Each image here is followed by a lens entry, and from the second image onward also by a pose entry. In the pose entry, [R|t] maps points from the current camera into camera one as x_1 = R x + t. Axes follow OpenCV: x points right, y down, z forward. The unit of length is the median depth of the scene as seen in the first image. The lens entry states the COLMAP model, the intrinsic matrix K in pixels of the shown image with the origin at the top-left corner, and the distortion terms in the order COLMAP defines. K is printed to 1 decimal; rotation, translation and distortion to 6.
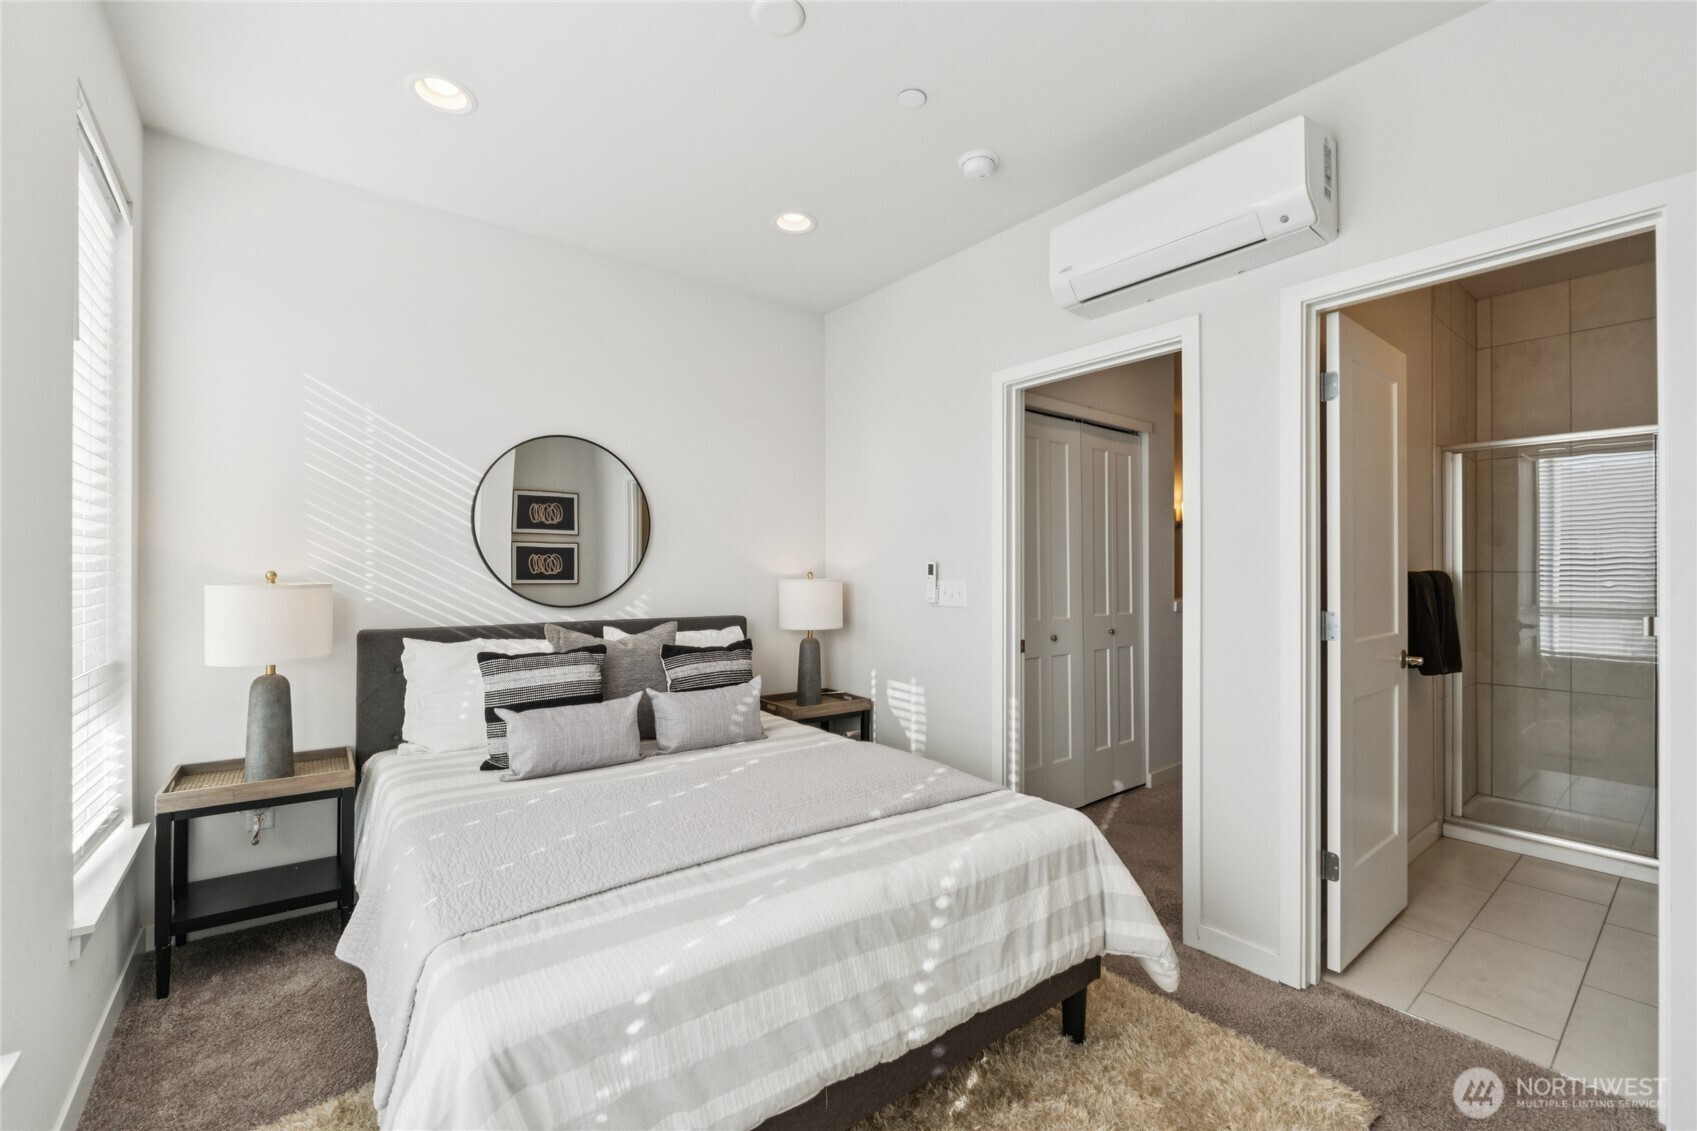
lens RADIAL K [[710.7, 0, 848.8], [0, 710.7, 571.0], [0, 0, 1]] dist [-0.009266, 0.000513]
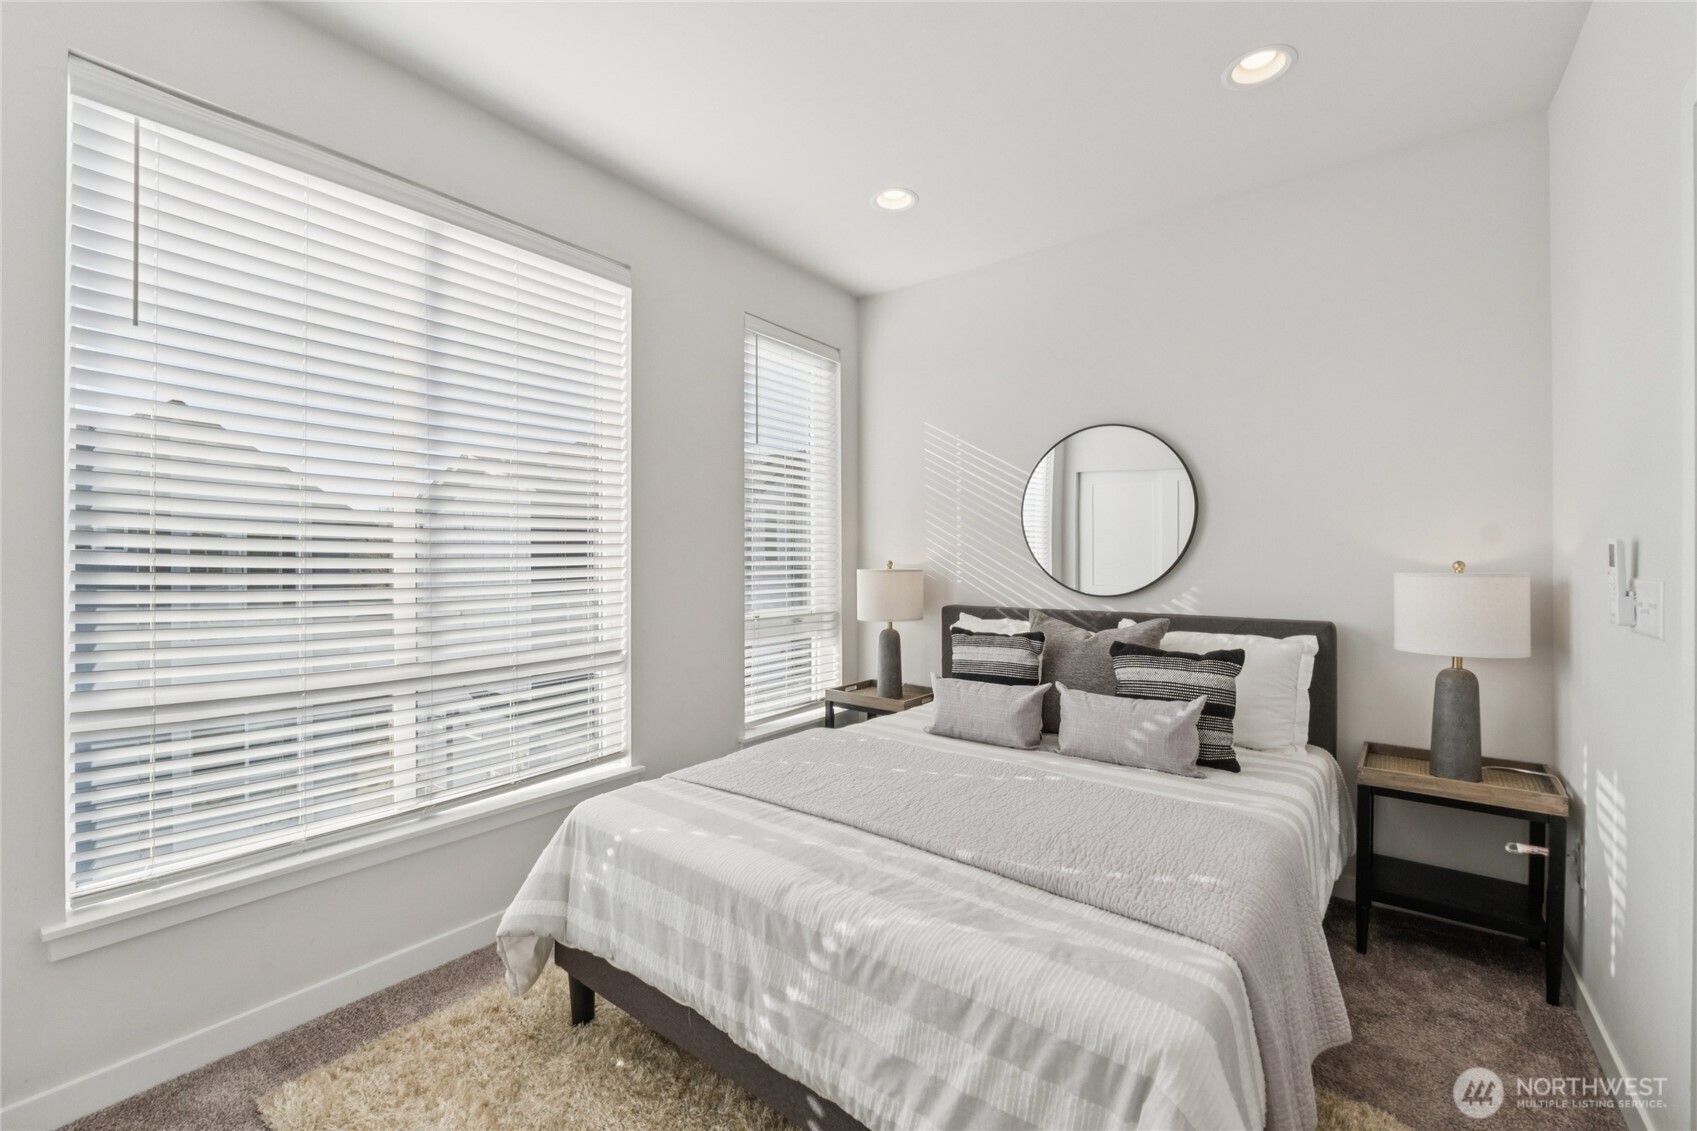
lens RADIAL K [[710.7, 0, 845.2], [0, 710.7, 561.5], [0, 0, 1]] dist [-0.009266, 0.000513]
pose [[0.243885, 0.000039, -0.969804, 0.660491], [0.000843, 1.000000, 0.000253, 0.002246], [0.969804, -0.000880, 0.243885, 0.554006]]
